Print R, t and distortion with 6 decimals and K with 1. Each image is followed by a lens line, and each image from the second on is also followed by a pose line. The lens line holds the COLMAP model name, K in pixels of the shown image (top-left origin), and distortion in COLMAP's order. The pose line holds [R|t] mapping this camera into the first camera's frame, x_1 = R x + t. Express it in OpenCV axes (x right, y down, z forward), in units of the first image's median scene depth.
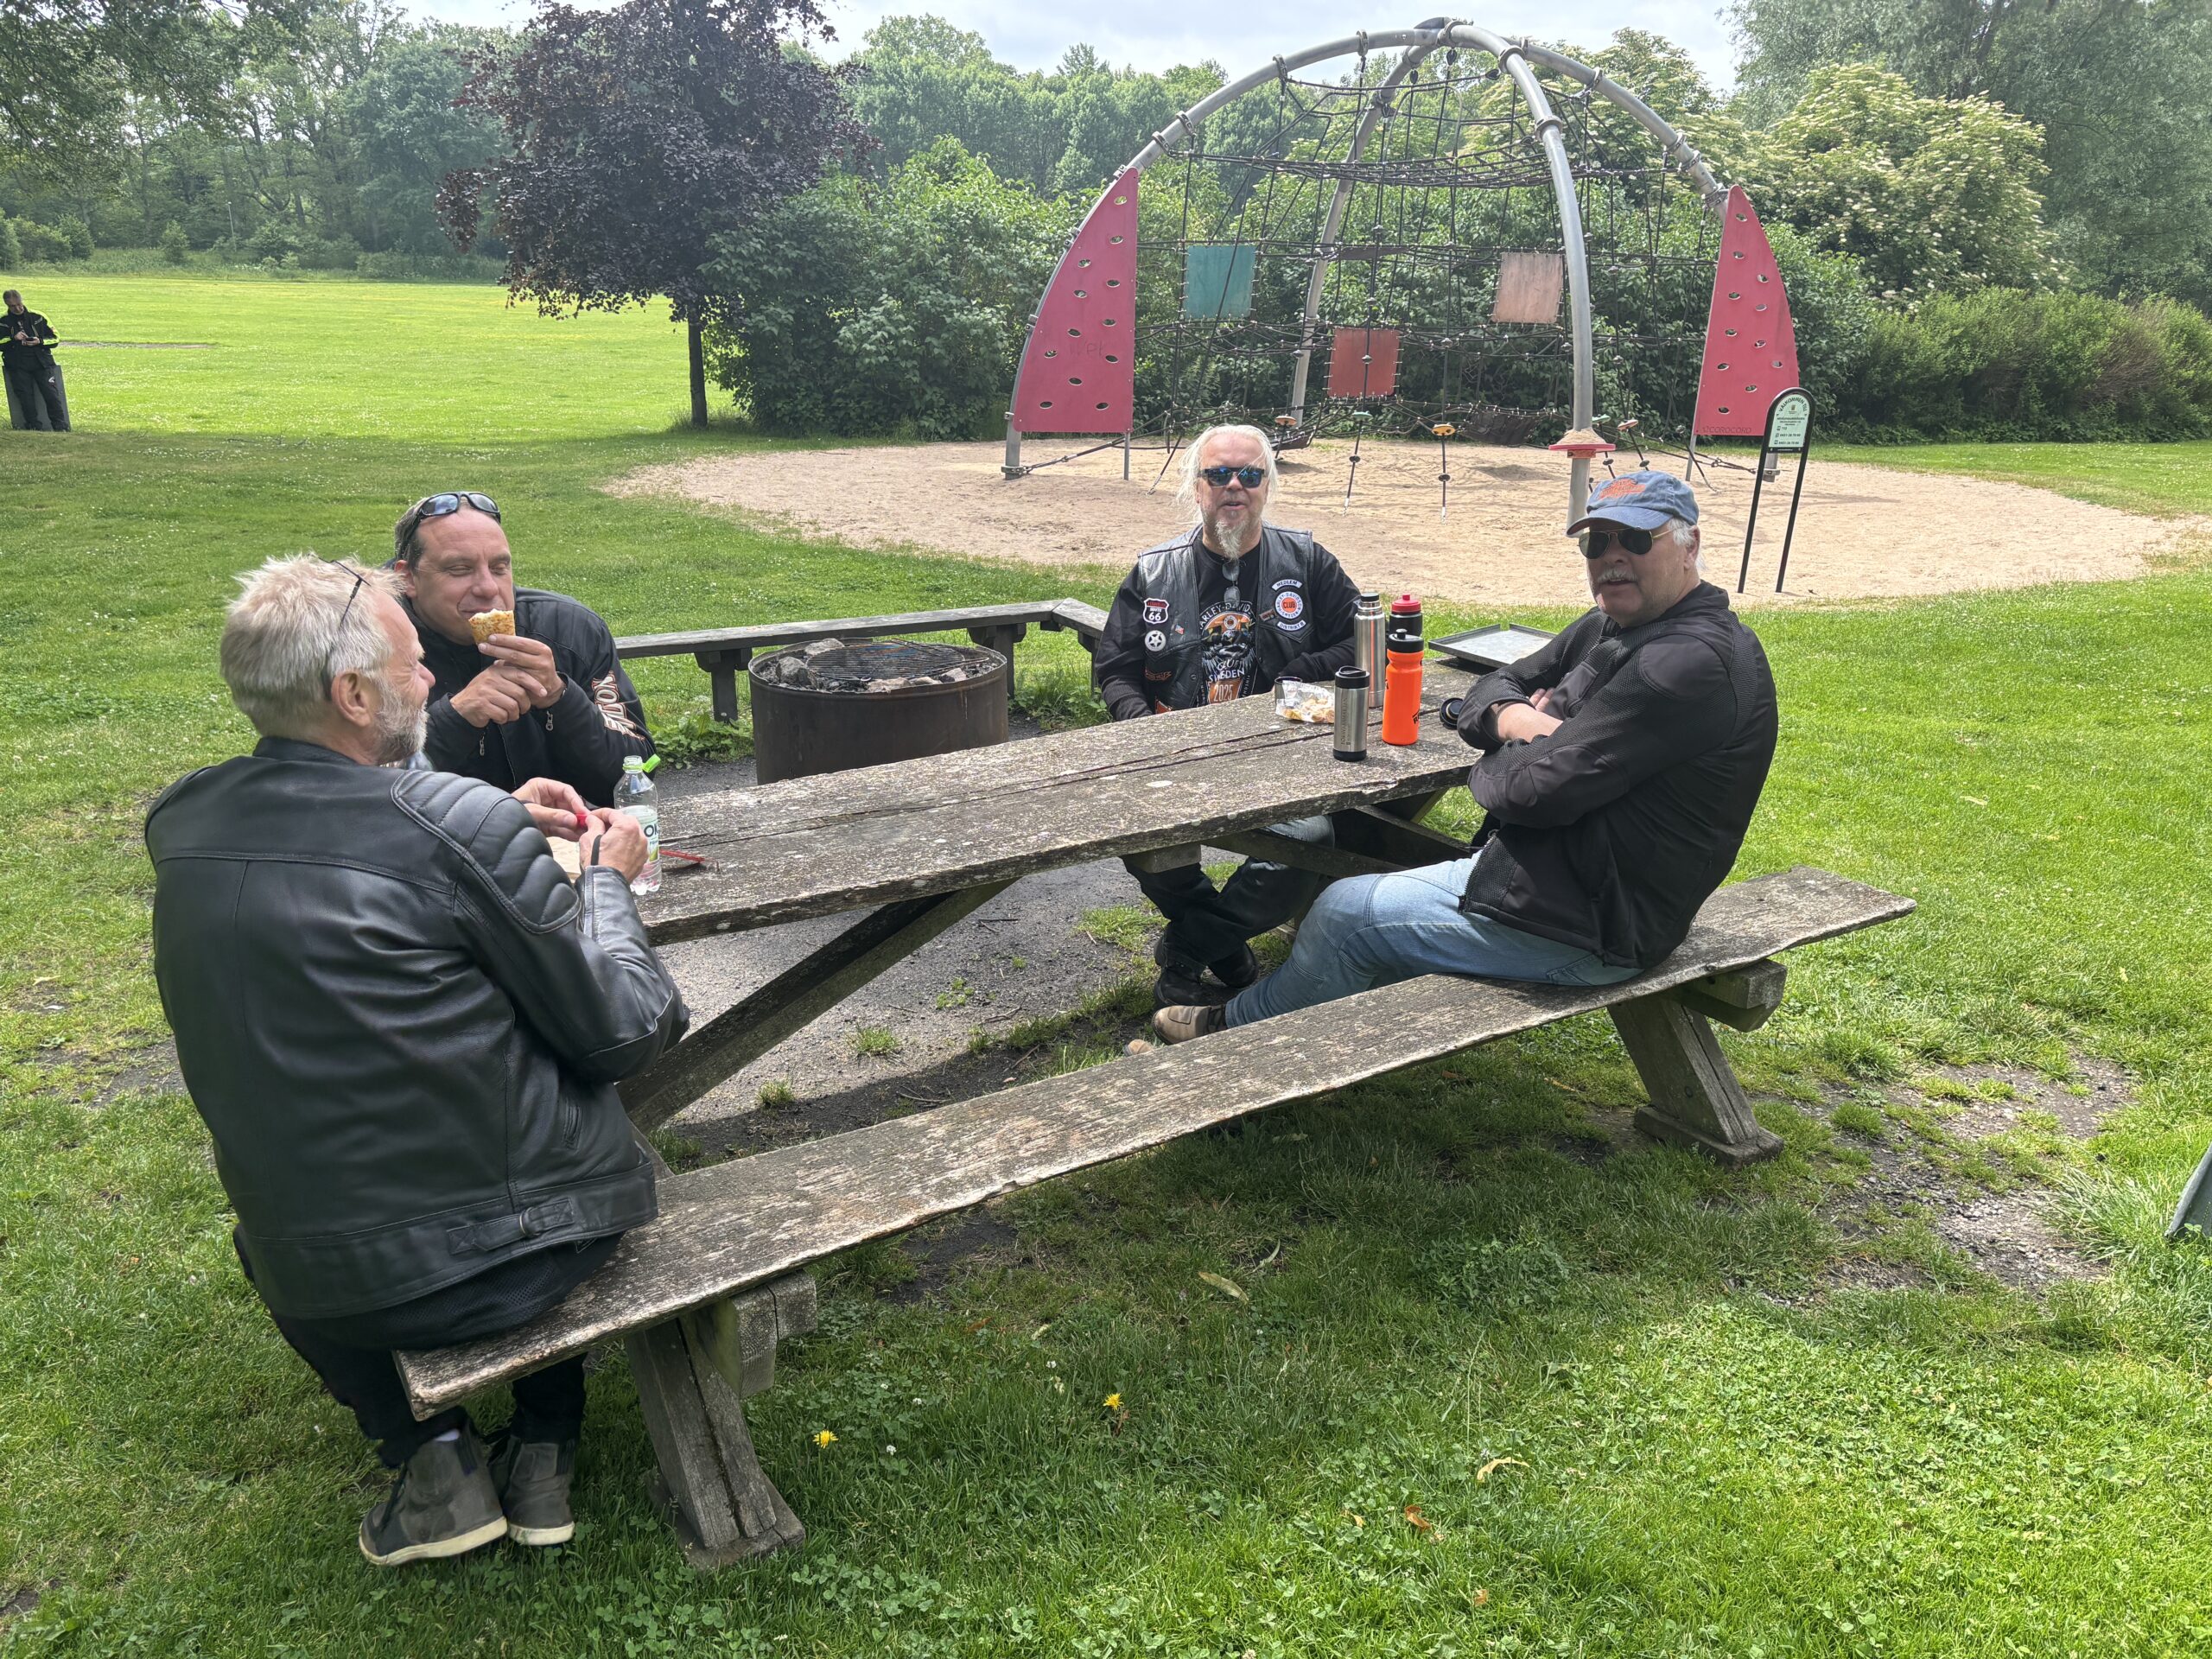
lens RADIAL K [[1684.8, 0, 1117.0], [0, 1684.8, 830.9], [0, 0, 1]] dist [0.031153, -0.033400]
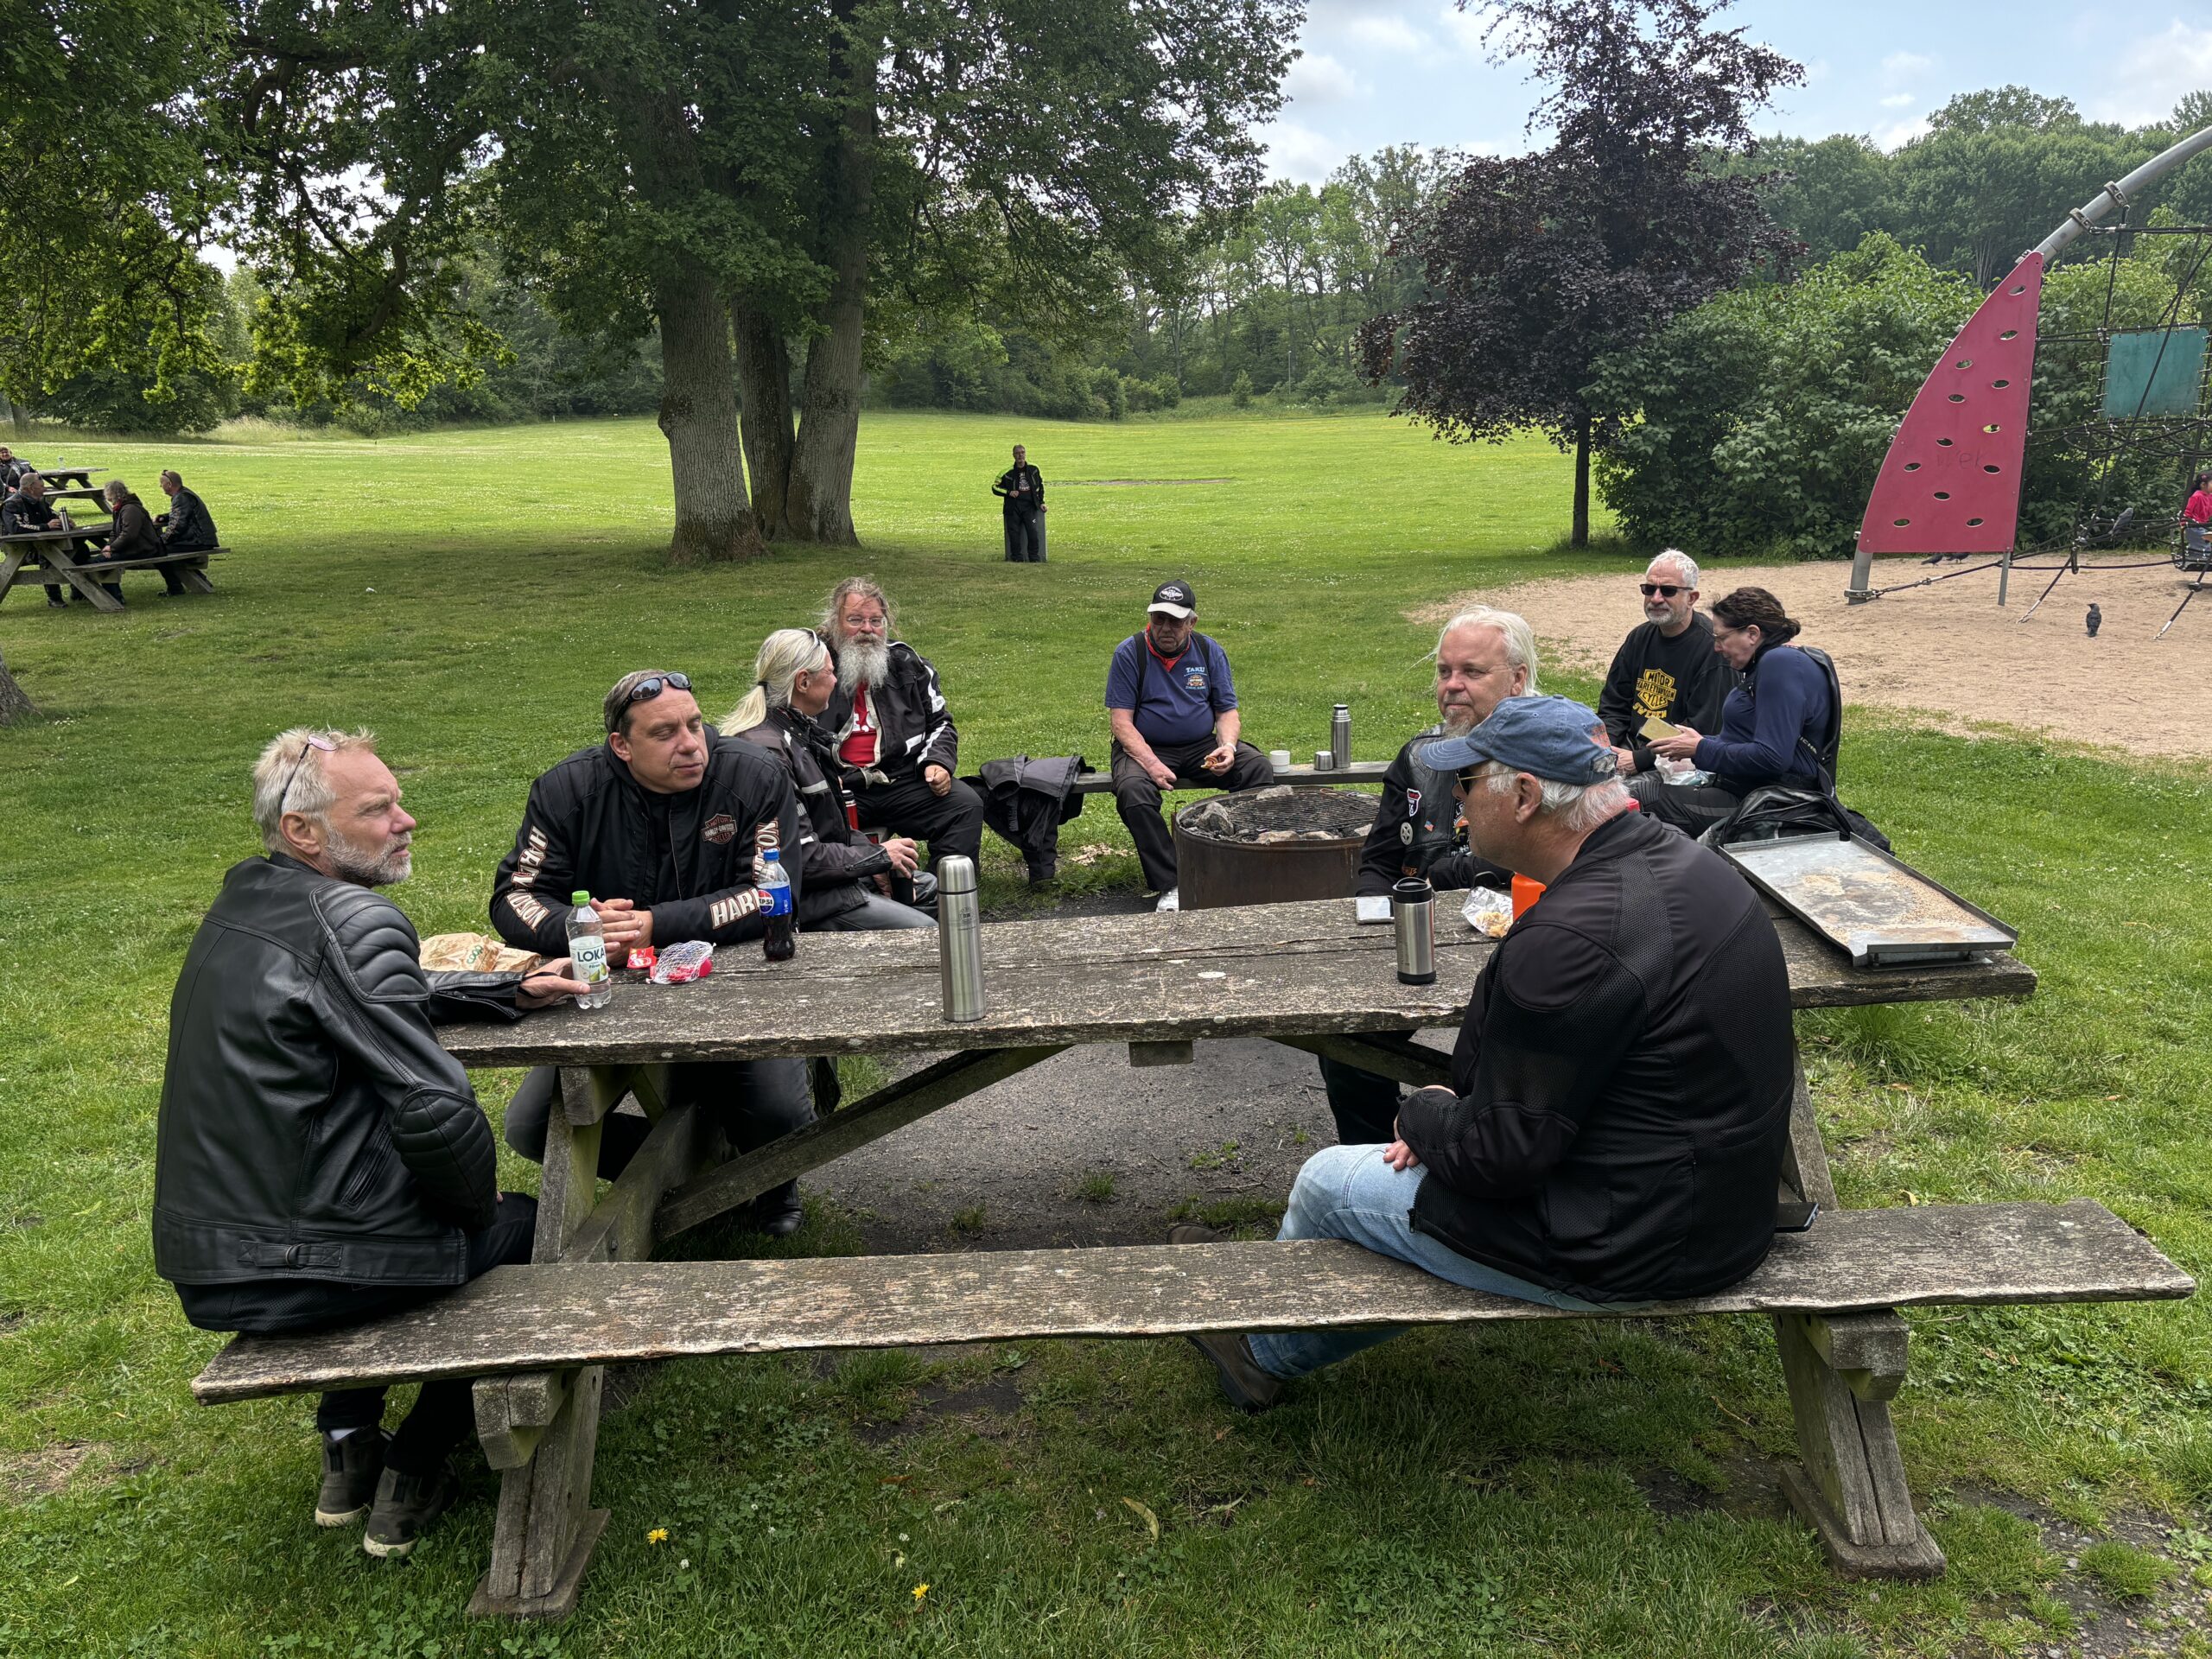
lens RADIAL K [[1684.8, 0, 1121.4], [0, 1684.8, 826.1], [0, 0, 1]] dist [0.031153, -0.033400]
pose [[0.827185, 0.081167, -0.556036, 0.101431], [-0.115163, 0.992997, -0.026369, -0.016690], [0.550002, 0.085847, 0.830740, 0.030583]]
